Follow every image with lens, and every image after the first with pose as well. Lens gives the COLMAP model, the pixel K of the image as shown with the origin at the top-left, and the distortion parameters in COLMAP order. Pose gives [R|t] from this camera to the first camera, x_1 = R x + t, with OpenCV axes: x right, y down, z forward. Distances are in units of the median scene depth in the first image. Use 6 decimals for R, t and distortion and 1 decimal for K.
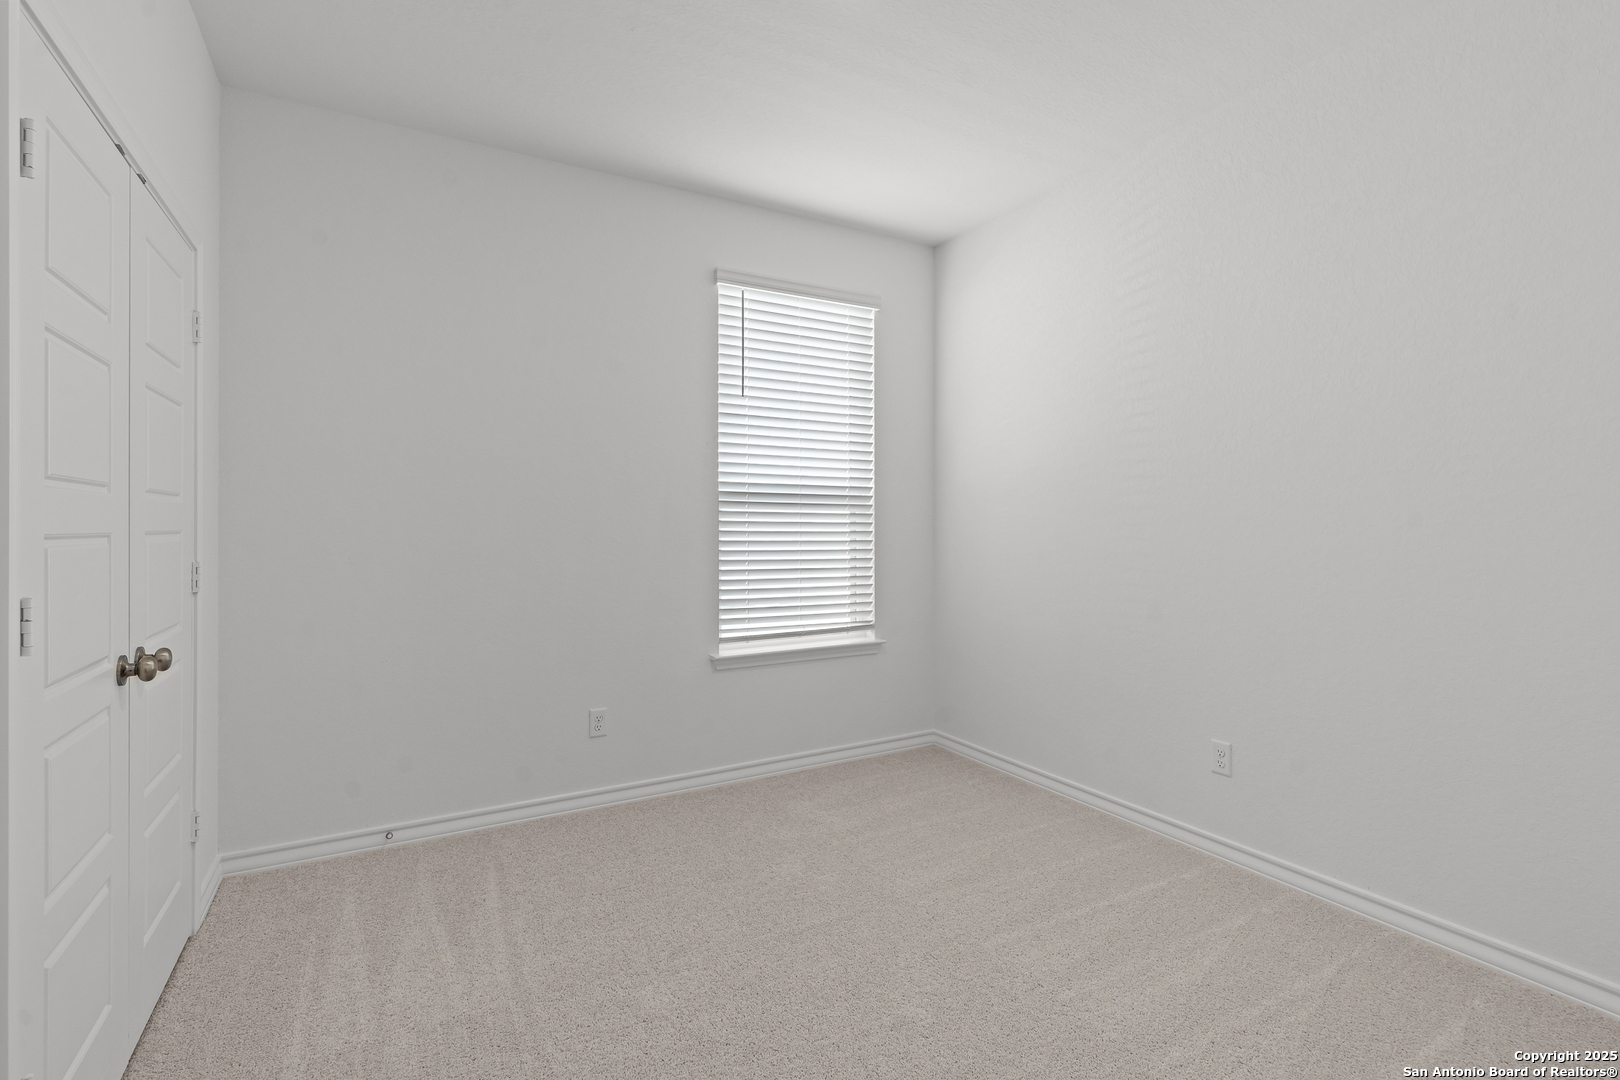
lens RADIAL K [[751.4, 0, 799.9], [0, 751.4, 510.2], [0, 0, 1]] dist [-0.003951, 0.000464]
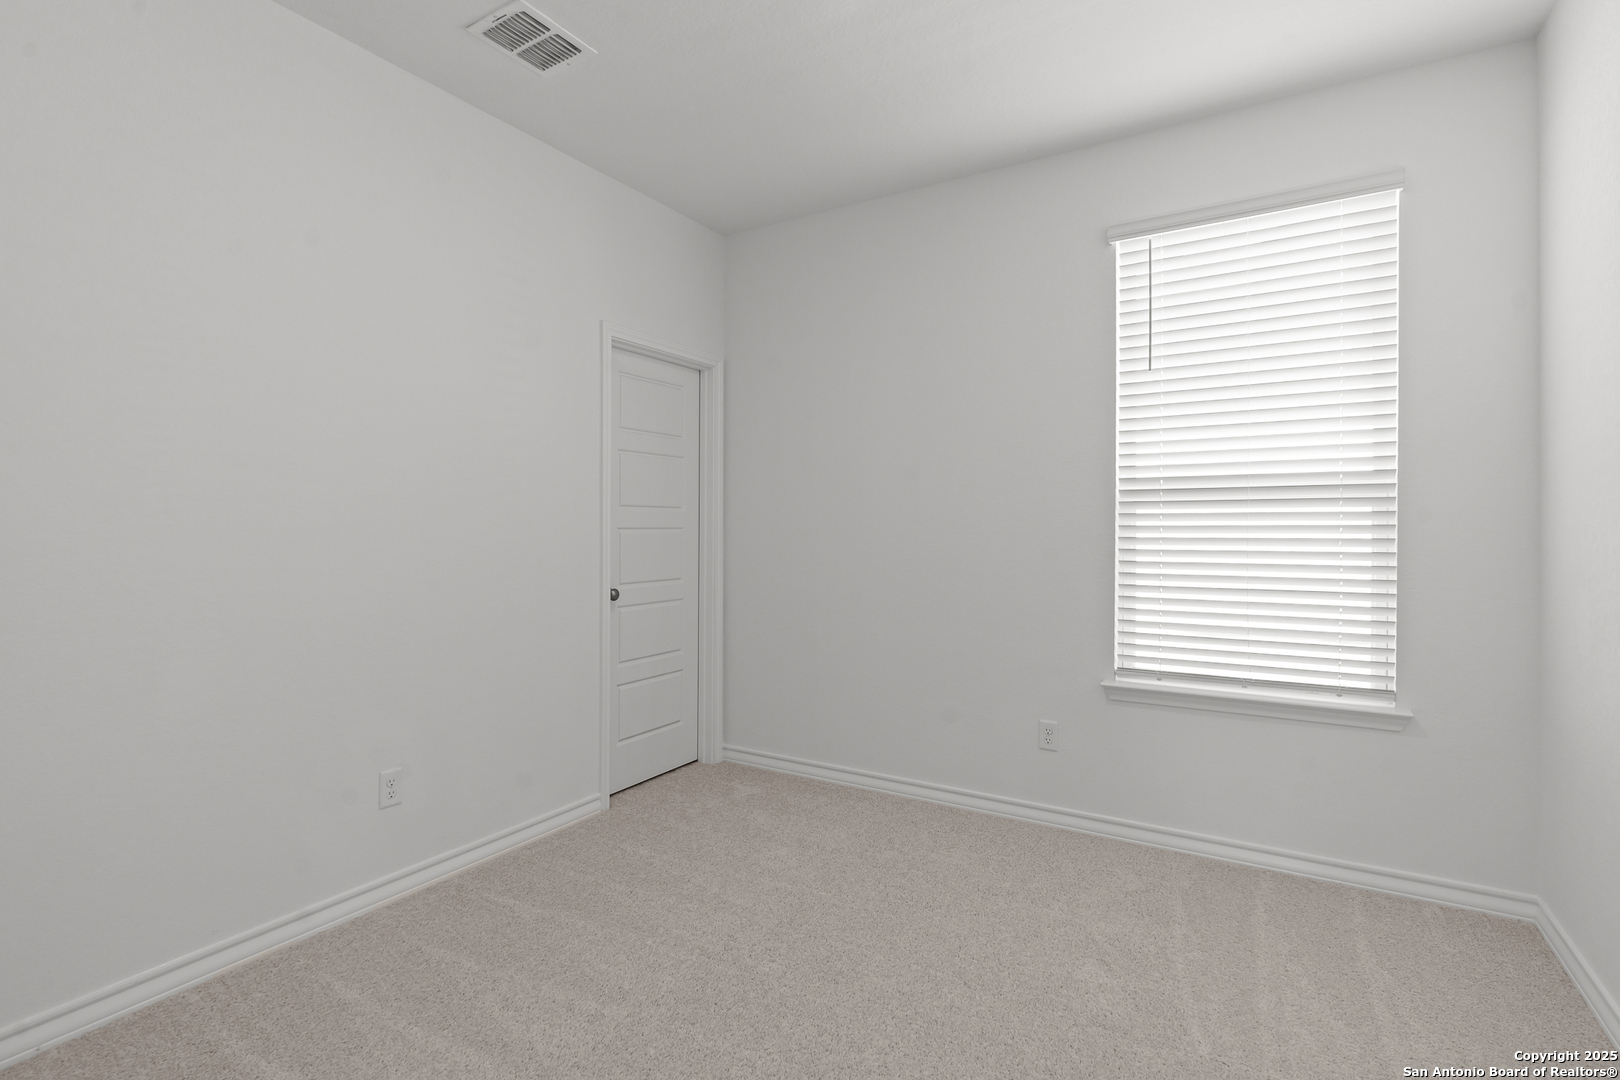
lens RADIAL K [[751.4, 0, 799.9], [0, 751.4, 510.2], [0, 0, 1]] dist [-0.003951, 0.000464]
pose [[0.484372, -0.019344, -0.874648, 0.418380], [0.009290, 0.999813, -0.016967, 0.009345], [0.874813, 0.000093, 0.484461, 0.258773]]
